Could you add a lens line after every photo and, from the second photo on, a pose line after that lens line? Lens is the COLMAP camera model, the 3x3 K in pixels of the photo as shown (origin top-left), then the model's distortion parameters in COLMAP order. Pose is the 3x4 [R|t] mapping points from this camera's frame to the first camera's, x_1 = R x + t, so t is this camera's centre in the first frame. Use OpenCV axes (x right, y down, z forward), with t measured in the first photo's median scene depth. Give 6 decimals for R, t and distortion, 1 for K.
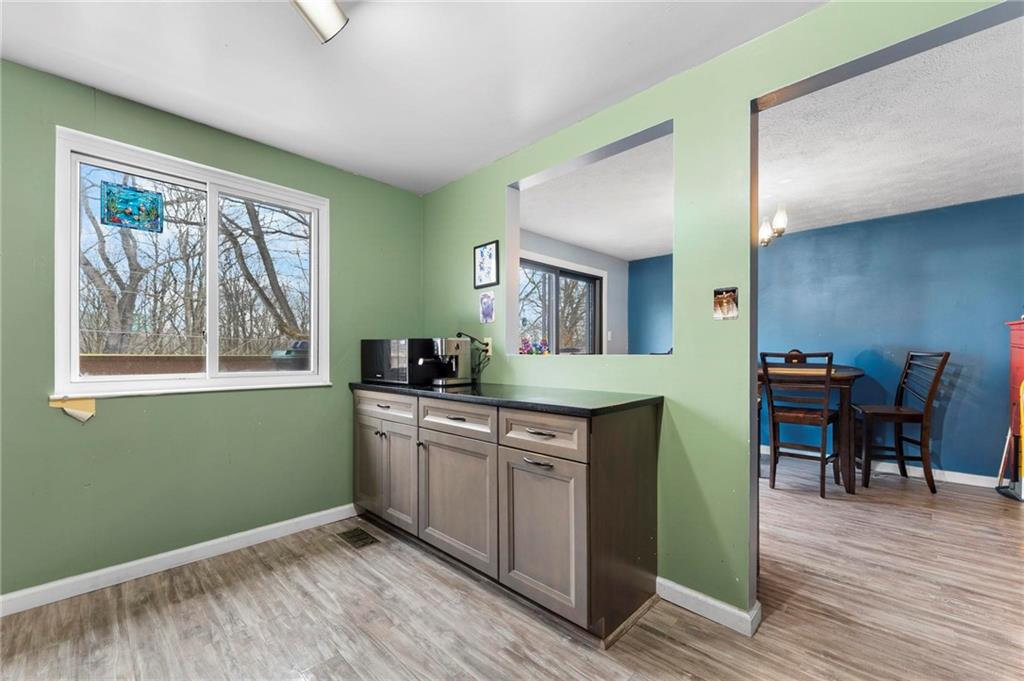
lens RADIAL K [[413.5, 0, 505.0], [0, 413.5, 353.6], [0, 0, 1]] dist [-0.000417, -0.000467]
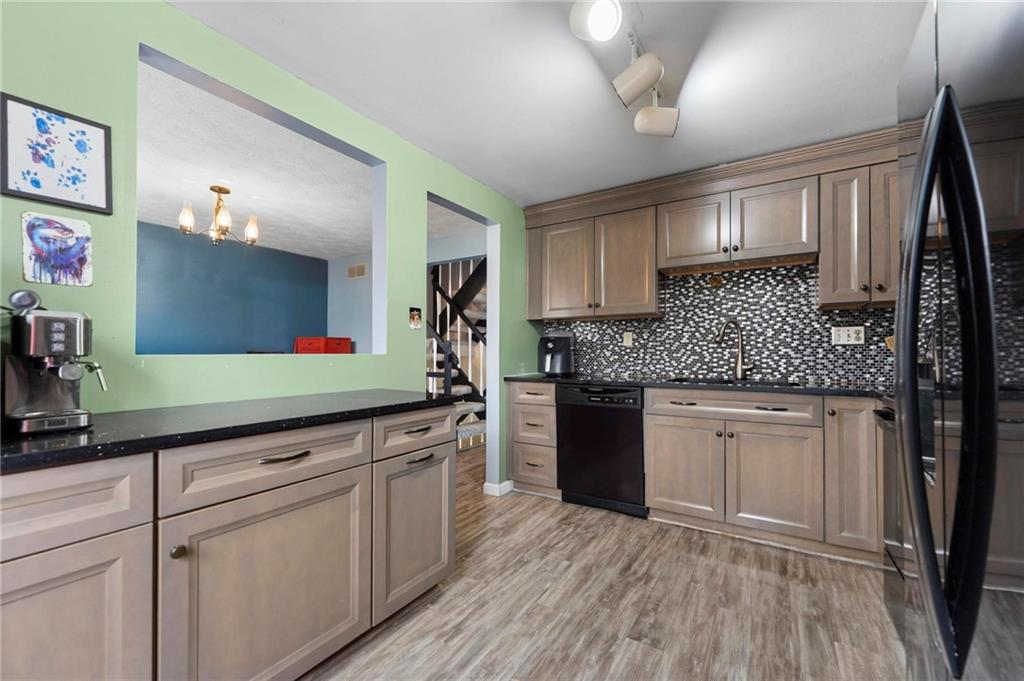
lens RADIAL K [[413.5, 0, 511.0], [0, 413.5, 351.4], [0, 0, 1]] dist [-0.000417, -0.000467]
pose [[-0.208167, 0.004421, 0.978083, -0.847558], [-0.002395, 0.999984, -0.005030, 0.001187], [-0.978090, -0.003389, -0.208153, 0.864797]]
